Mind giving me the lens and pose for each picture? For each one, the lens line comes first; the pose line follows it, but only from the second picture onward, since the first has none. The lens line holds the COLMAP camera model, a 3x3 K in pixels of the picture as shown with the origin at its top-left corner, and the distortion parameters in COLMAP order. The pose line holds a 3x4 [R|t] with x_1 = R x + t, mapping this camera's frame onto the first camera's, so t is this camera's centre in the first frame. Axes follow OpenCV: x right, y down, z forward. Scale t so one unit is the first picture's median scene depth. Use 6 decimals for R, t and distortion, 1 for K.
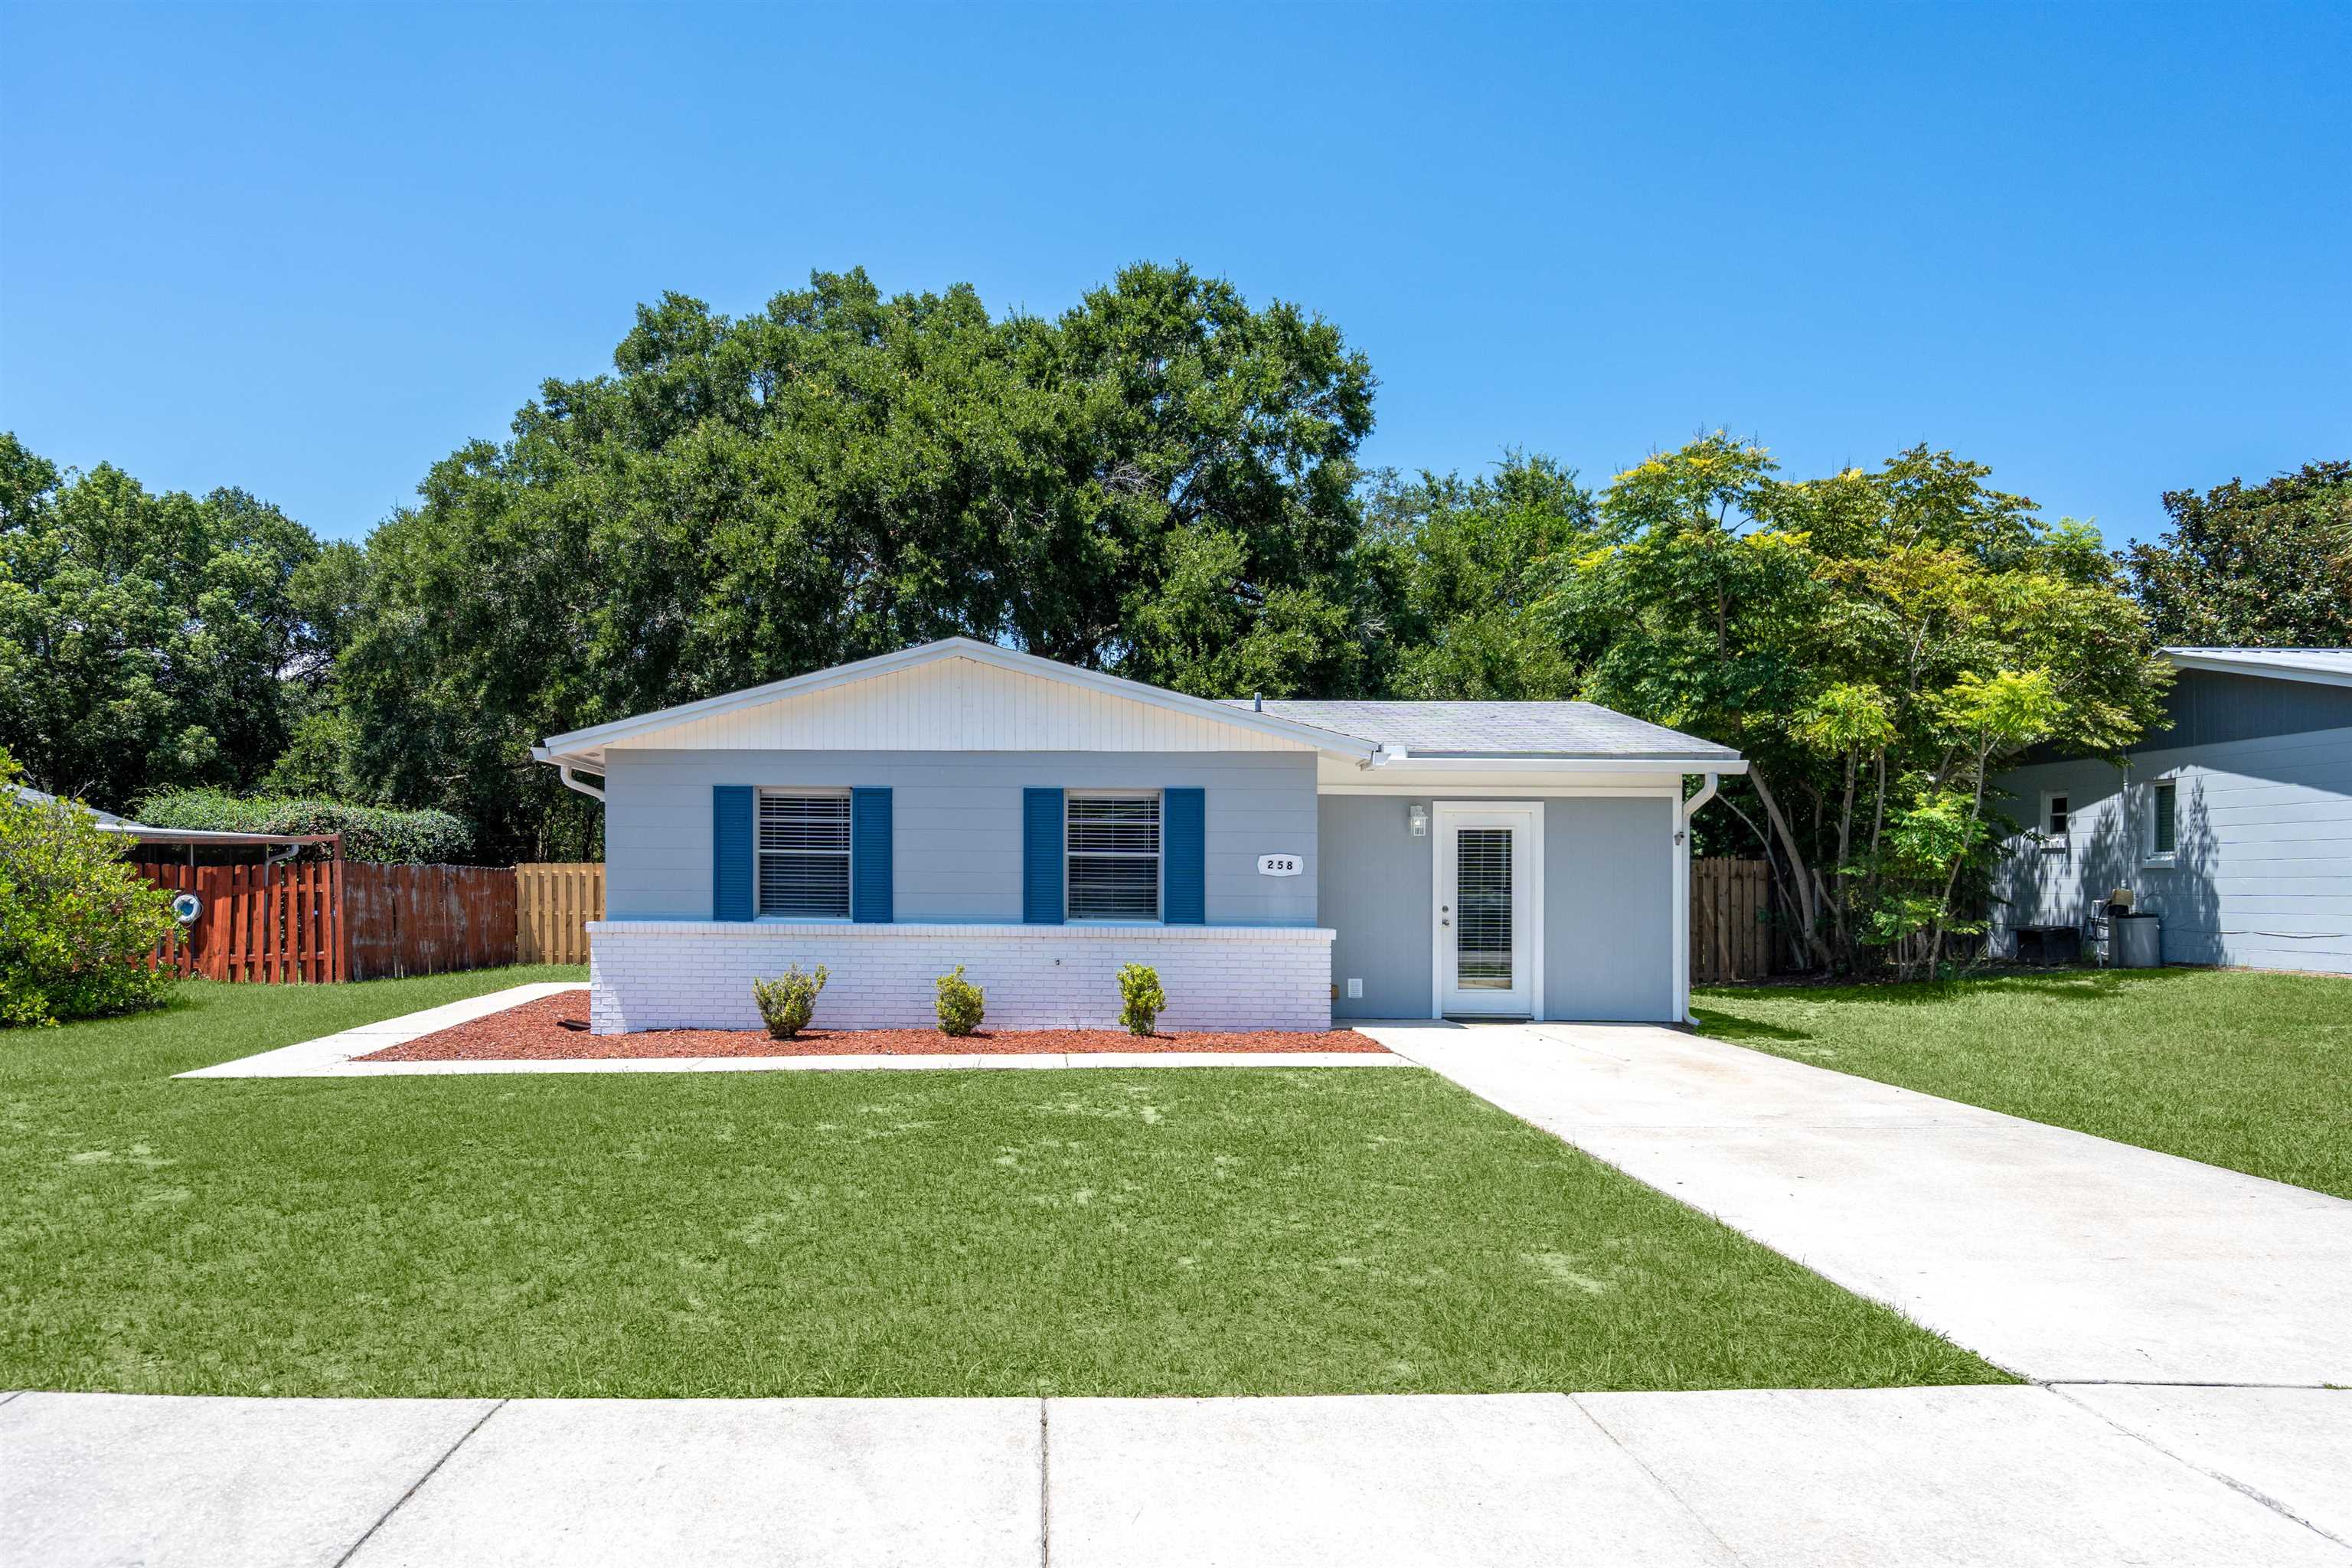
lens RADIAL K [[1329.6, 0, 1042.9], [0, 1329.6, 883.0], [0, 0, 1]] dist [0.017385, 0.000016]
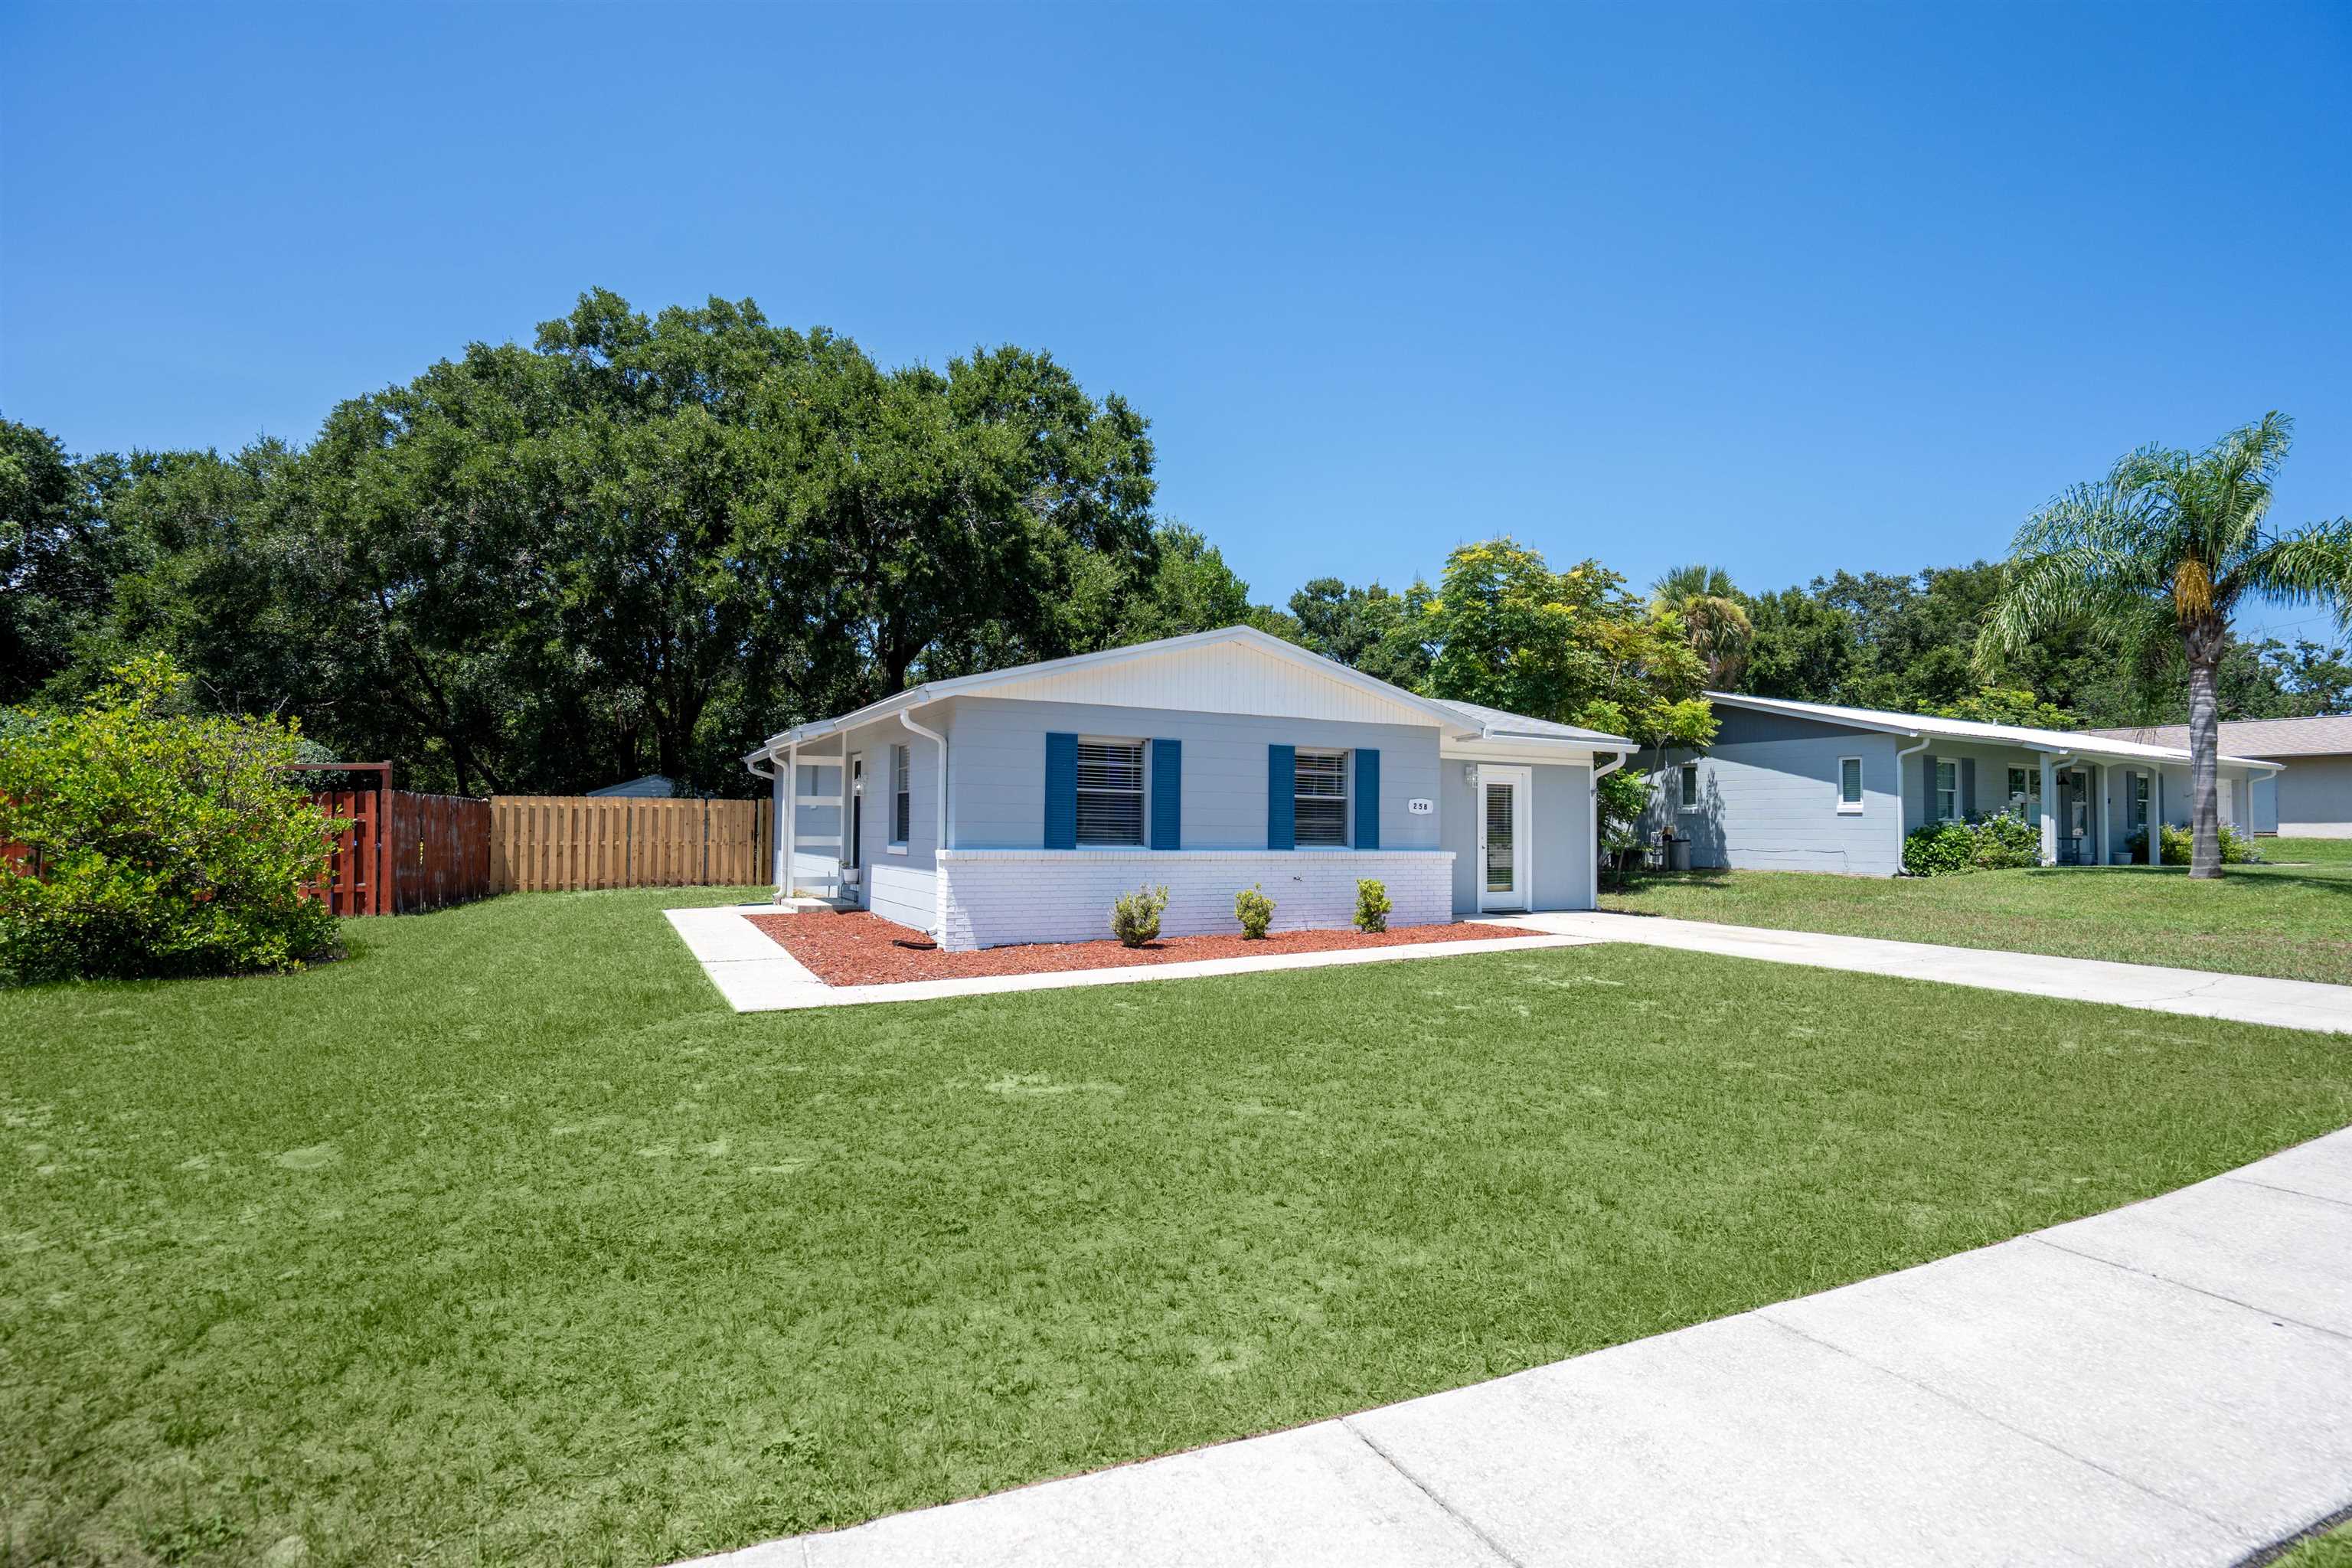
lens RADIAL K [[1020.6, 0, 1101.0], [0, 1020.6, 787.7], [0, 0, 1]] dist [-0.036045, 0.015892]
pose [[0.905161, 0.019910, 0.424602, -0.553826], [-0.006181, 0.999413, -0.033687, 0.004669], [-0.425023, 0.027868, 0.904753, 0.166609]]
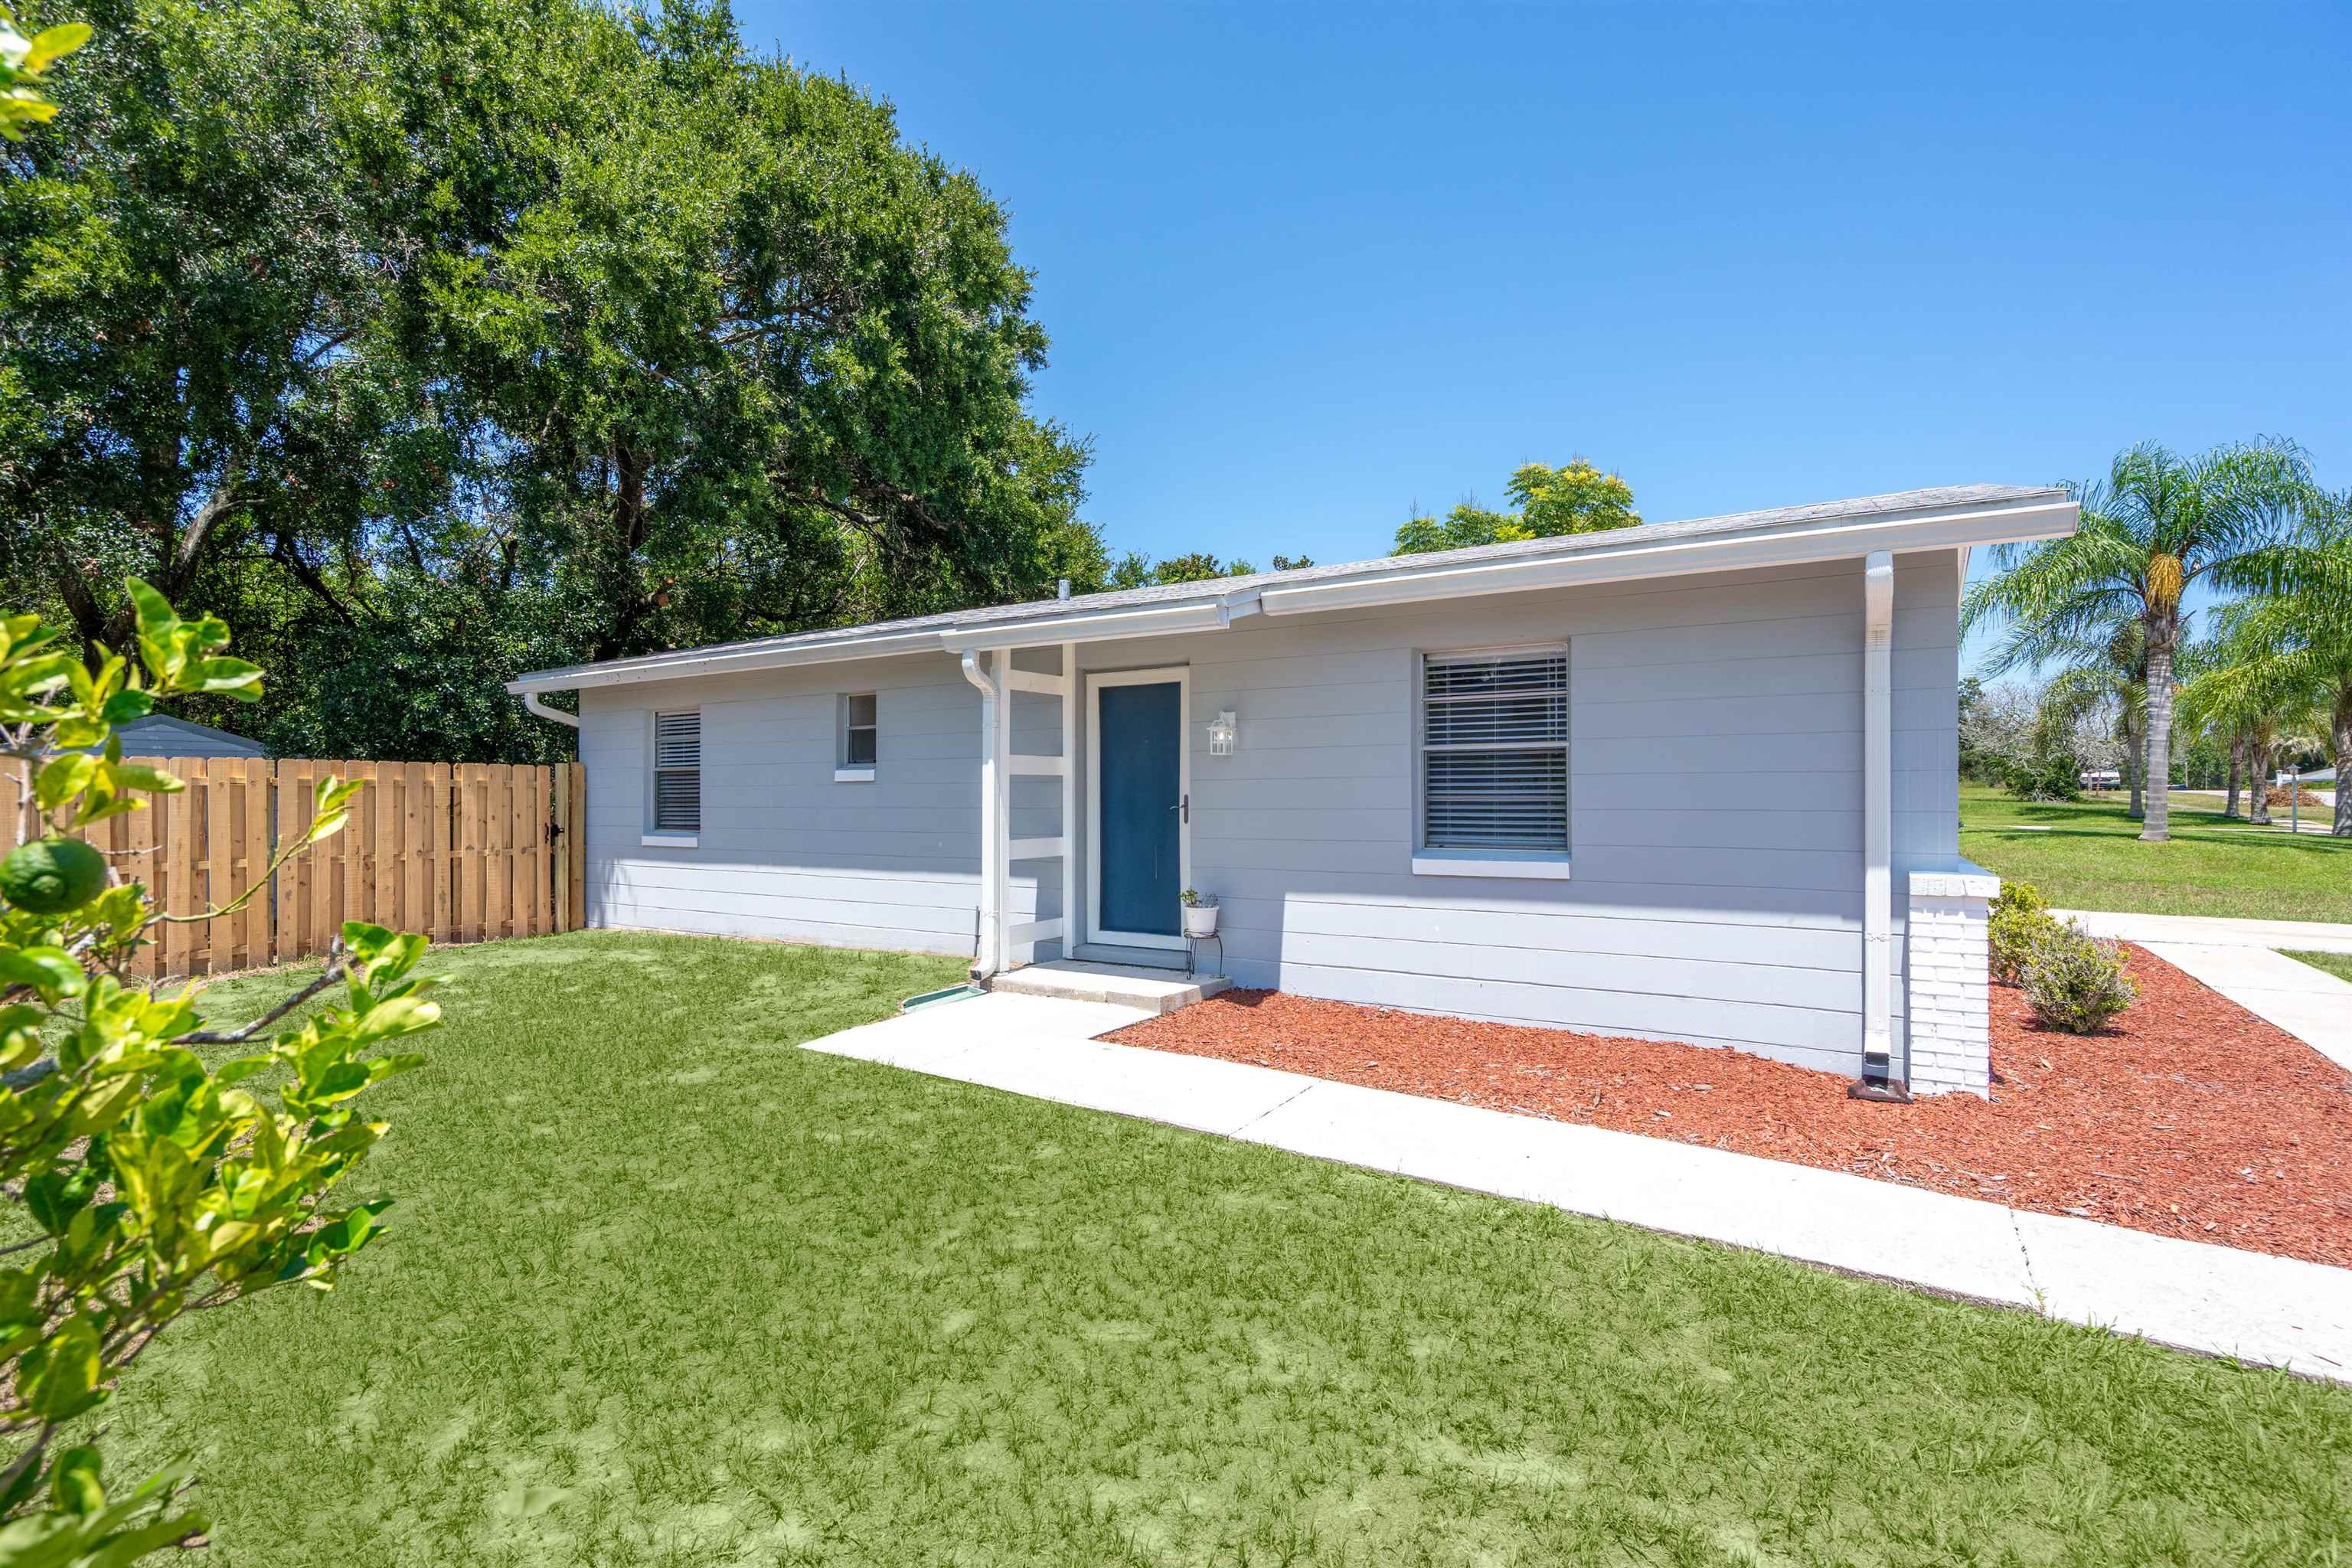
lens RADIAL K [[1025.4, 0, 1108.2], [0, 1025.4, 783.8], [0, 0, 1]] dist [-0.003223, -0.000496]
pose [[0.559612, 0.005135, 0.828739, -0.794452], [0.003565, 0.999957, -0.008602, -0.002426], [-0.828747, 0.007768, 0.559569, 1.004550]]
